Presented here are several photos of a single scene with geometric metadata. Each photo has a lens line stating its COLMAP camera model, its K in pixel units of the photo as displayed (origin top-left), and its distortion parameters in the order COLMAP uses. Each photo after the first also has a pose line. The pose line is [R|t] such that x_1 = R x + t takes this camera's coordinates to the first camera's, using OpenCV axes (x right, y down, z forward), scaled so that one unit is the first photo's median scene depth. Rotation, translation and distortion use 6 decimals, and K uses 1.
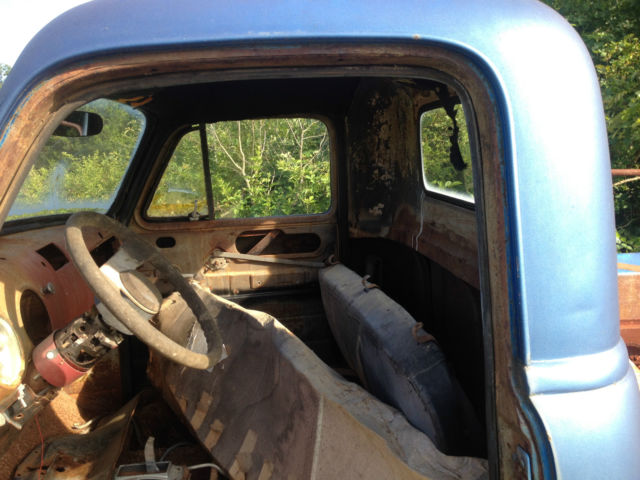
lens RADIAL K [[586.5, 0, 318.1], [0, 586.5, 245.4], [0, 0, 1]] dist [0.119580, -0.251818]
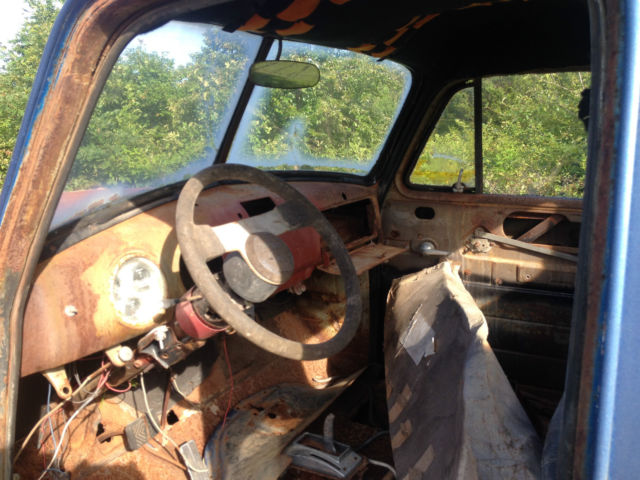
lens RADIAL K [[586.5, 0, 318.1], [0, 586.5, 245.4], [0, 0, 1]] dist [0.119580, -0.251818]
pose [[0.795851, 0.158717, -0.584320, 0.148706], [-0.130303, 0.987316, 0.090707, -0.016676], [0.591305, 0.003950, 0.806438, 0.168152]]
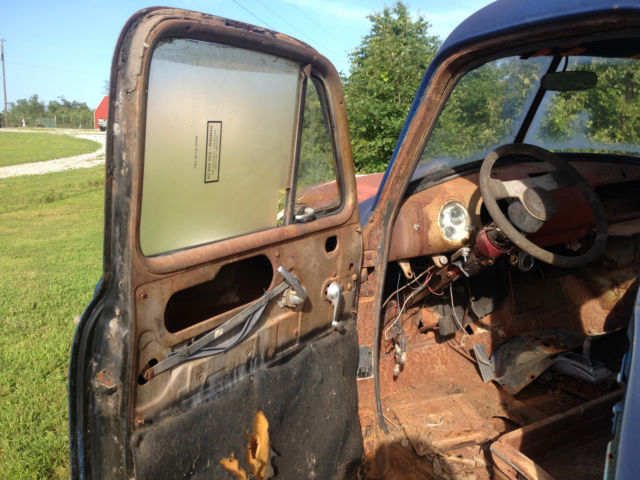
lens RADIAL K [[586.5, 0, 318.1], [0, 586.5, 245.4], [0, 0, 1]] dist [0.119580, -0.251818]
pose [[0.396531, 0.205802, -0.894655, 0.404240], [-0.138855, 0.976781, 0.163150, 0.009977], [0.907459, 0.059533, 0.415901, -0.026469]]
